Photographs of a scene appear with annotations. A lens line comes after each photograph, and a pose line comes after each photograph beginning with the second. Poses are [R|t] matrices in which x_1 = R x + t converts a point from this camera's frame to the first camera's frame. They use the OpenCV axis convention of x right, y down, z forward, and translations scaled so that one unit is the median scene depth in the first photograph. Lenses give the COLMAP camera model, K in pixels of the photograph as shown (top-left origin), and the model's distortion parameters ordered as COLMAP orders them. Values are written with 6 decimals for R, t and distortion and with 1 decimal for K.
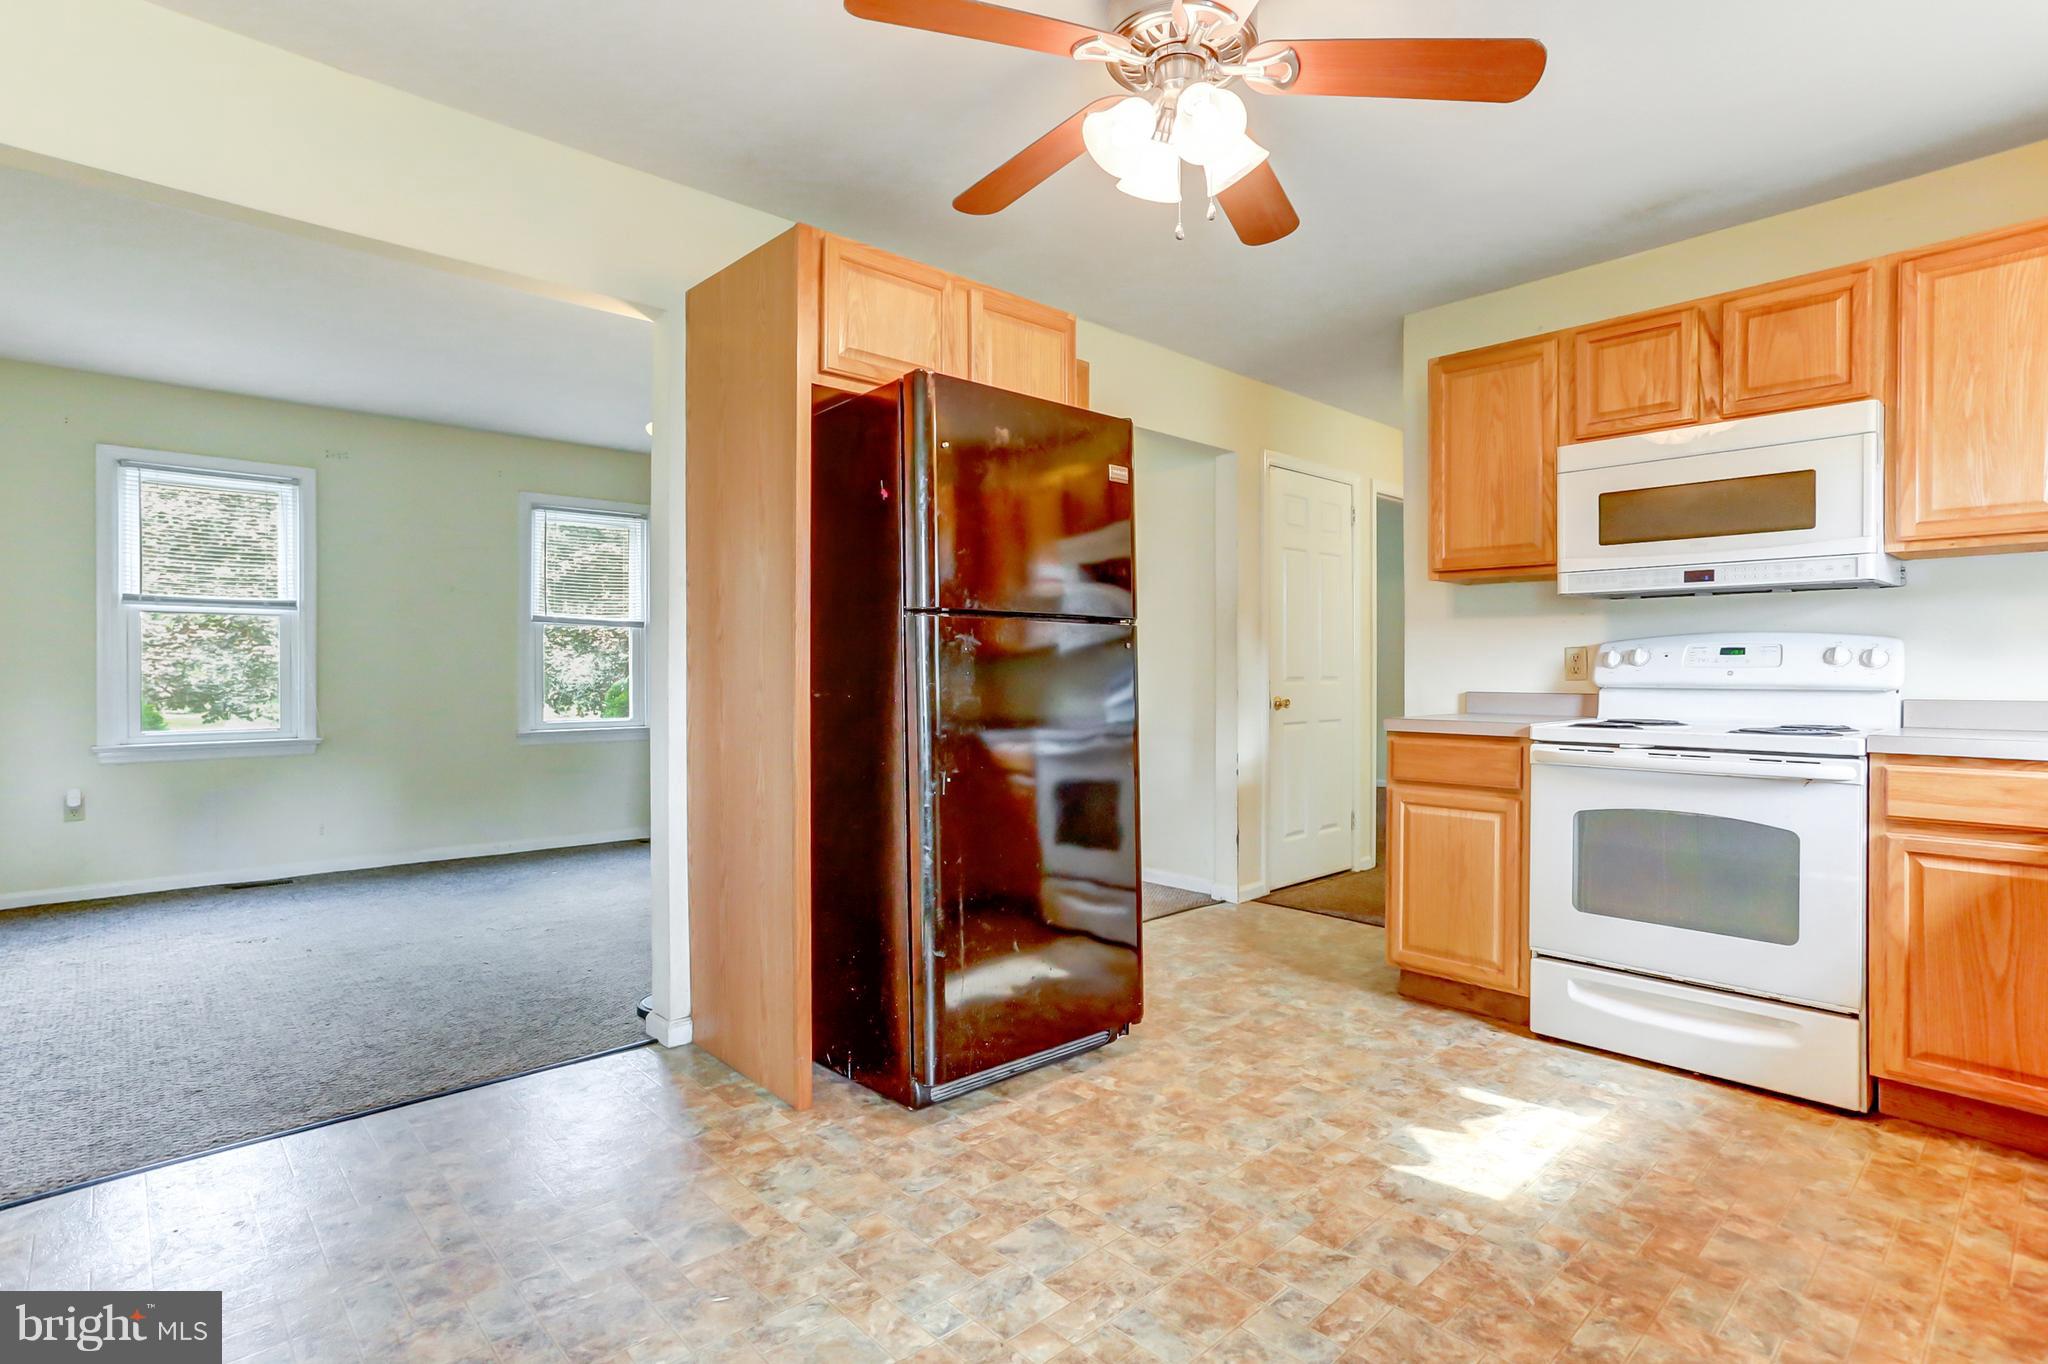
lens RADIAL K [[996.3, 0, 1026.2], [0, 996.3, 680.3], [0, 0, 1]] dist [-0.029855, 0.015227]
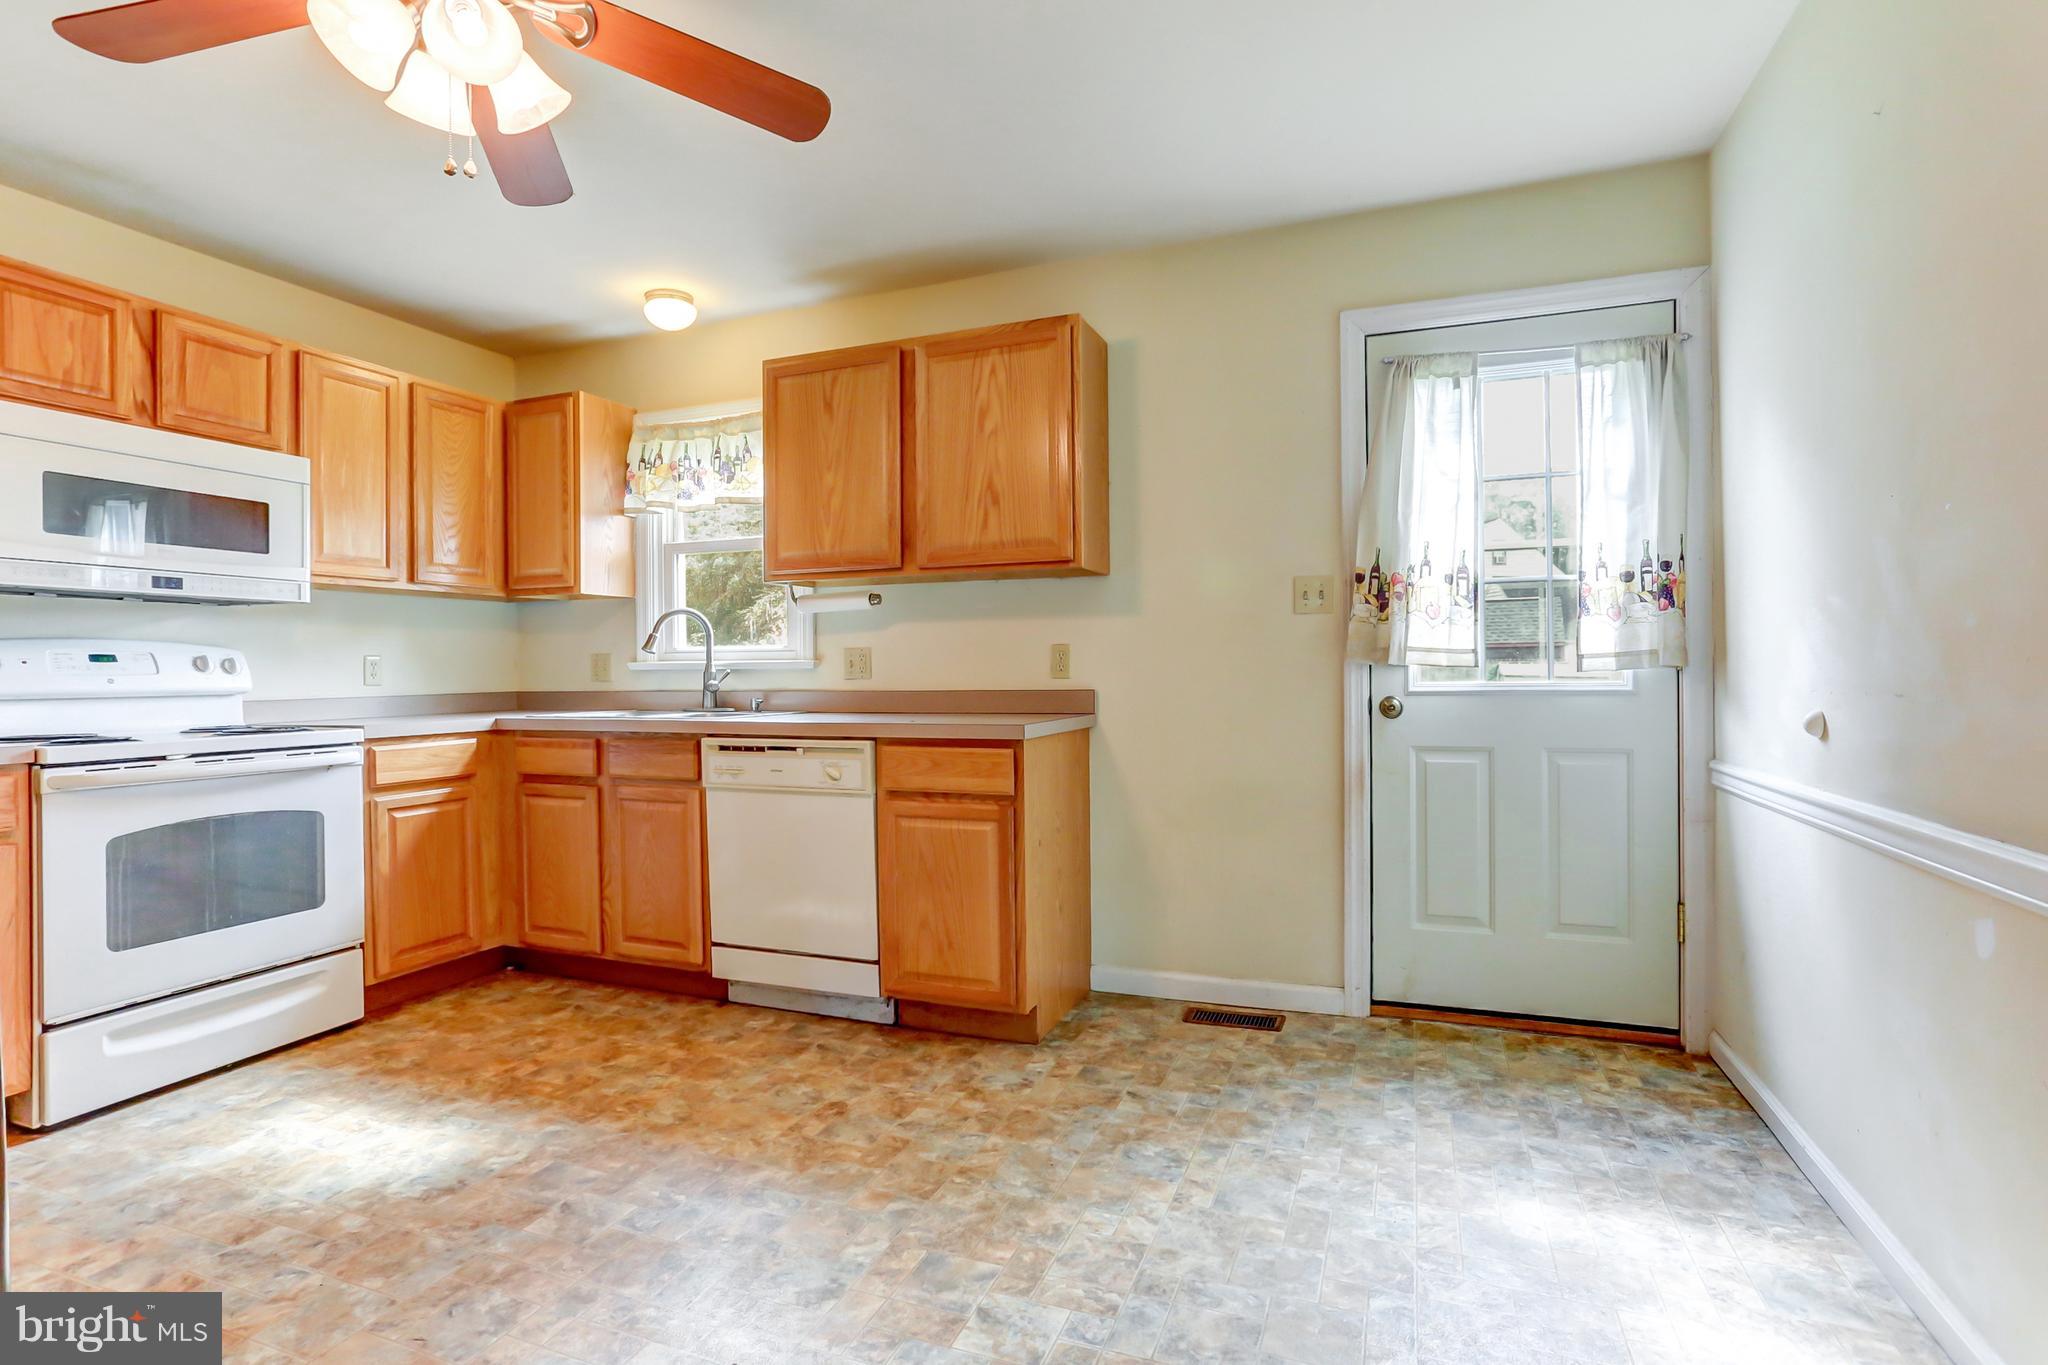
lens RADIAL K [[996.3, 0, 1029.8], [0, 996.3, 667.1], [0, 0, 1]] dist [-0.029855, 0.015227]
pose [[-0.432287, 0.006190, 0.901715, -0.677884], [0.021609, 0.999760, 0.003497, -0.005909], [-0.901477, 0.020996, -0.432317, 0.745368]]
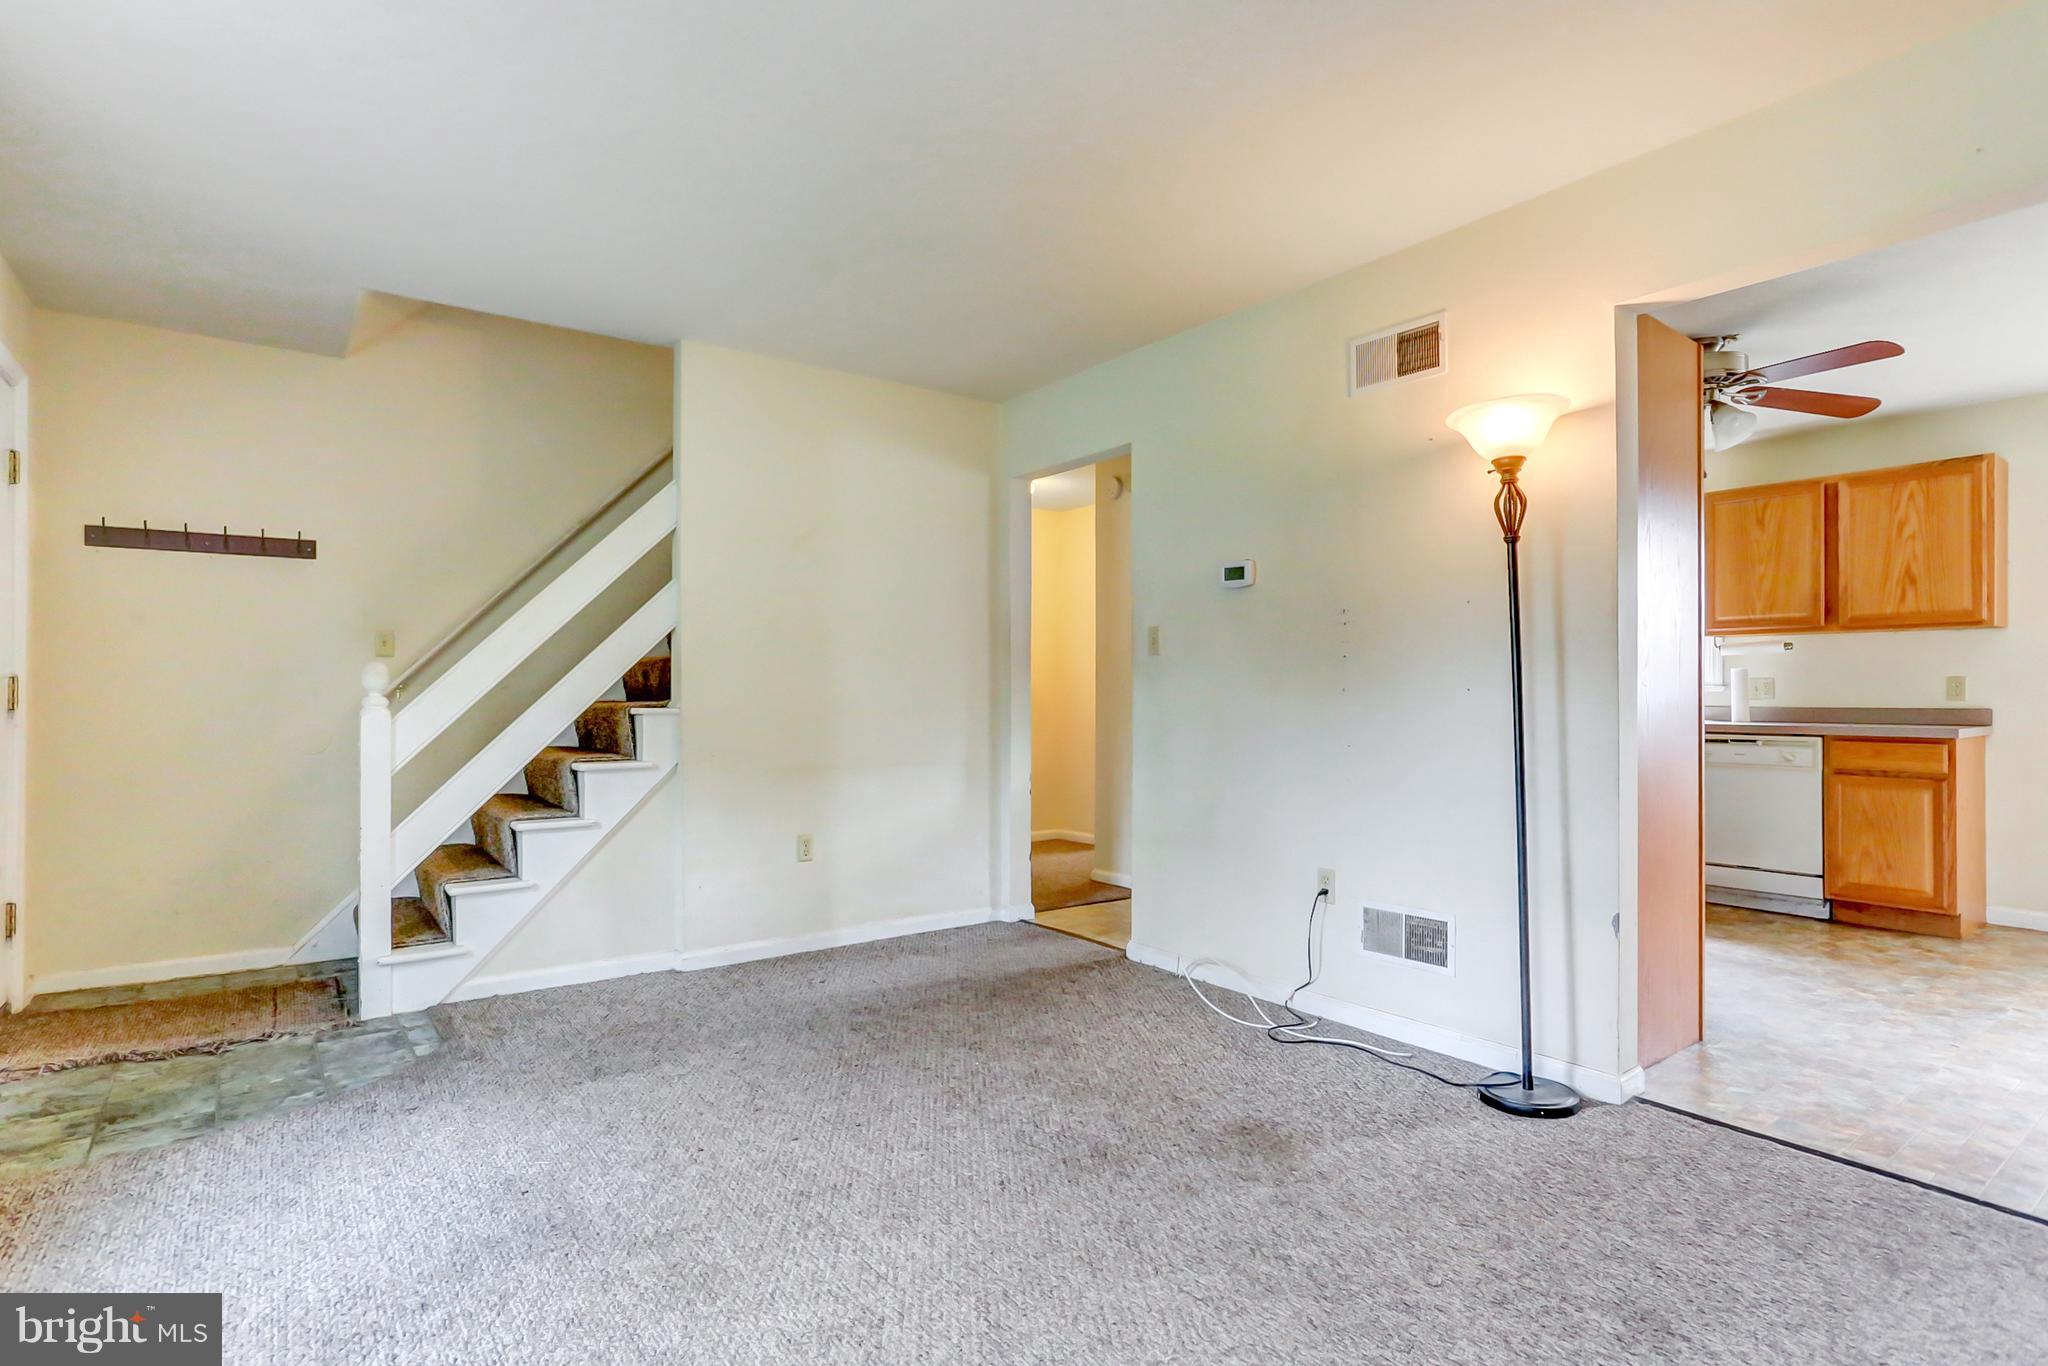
lens RADIAL K [[996.3, 0, 1029.3], [0, 996.3, 688.4], [0, 0, 1]] dist [-0.029855, 0.015227]
pose [[0.112461, -0.000586, 0.993656, -0.980722], [0.015685, 0.999876, -0.001186, -0.015483], [-0.993532, 0.015719, 0.112456, 1.068683]]
